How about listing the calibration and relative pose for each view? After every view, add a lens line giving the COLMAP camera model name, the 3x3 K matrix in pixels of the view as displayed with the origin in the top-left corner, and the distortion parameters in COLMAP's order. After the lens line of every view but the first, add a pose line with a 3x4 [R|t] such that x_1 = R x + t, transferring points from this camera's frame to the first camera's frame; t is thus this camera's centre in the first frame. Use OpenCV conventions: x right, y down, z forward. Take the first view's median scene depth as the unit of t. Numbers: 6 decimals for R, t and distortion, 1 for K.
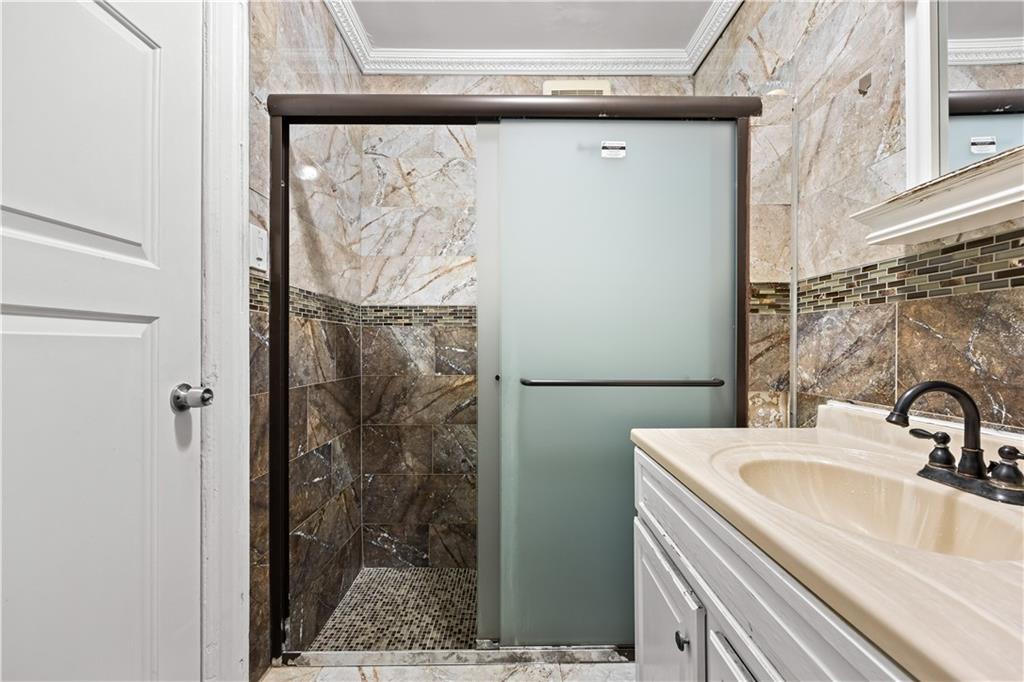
lens RADIAL K [[411.8, 0, 516.0], [0, 411.8, 343.4], [0, 0, 1]] dist [0.001527, 0.000115]
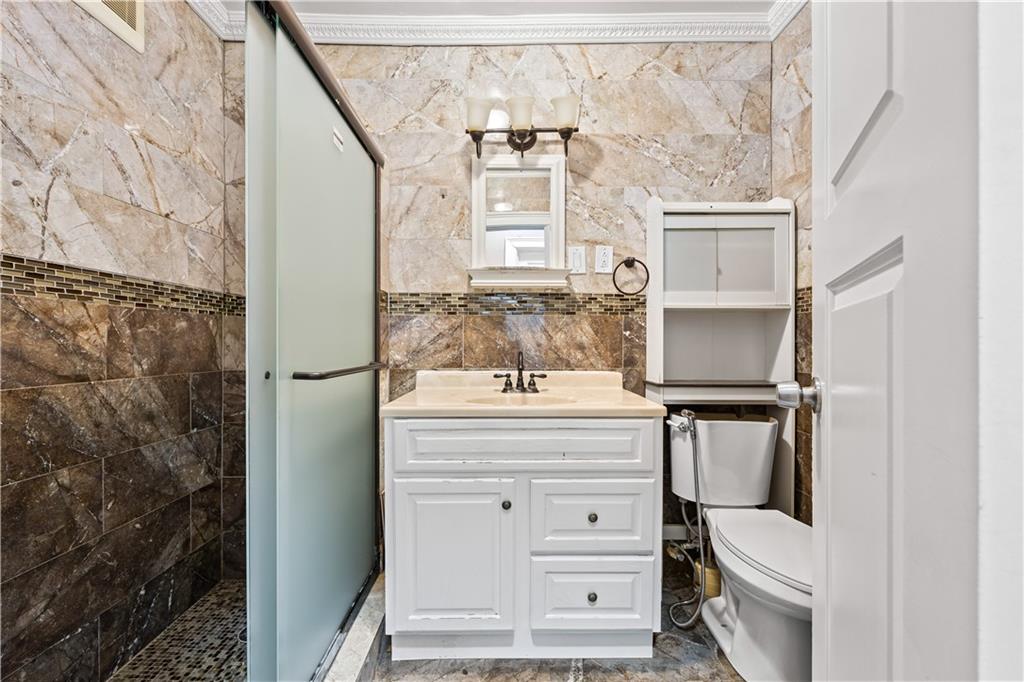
lens RADIAL K [[411.8, 0, 513.0], [0, 411.8, 344.9], [0, 0, 1]] dist [0.001527, 0.000115]
pose [[-0.007624, 0.000487, 0.999971, -0.931692], [-0.007725, 0.999970, -0.000546, 0.037117], [-0.999941, -0.007729, -0.007620, 0.684141]]
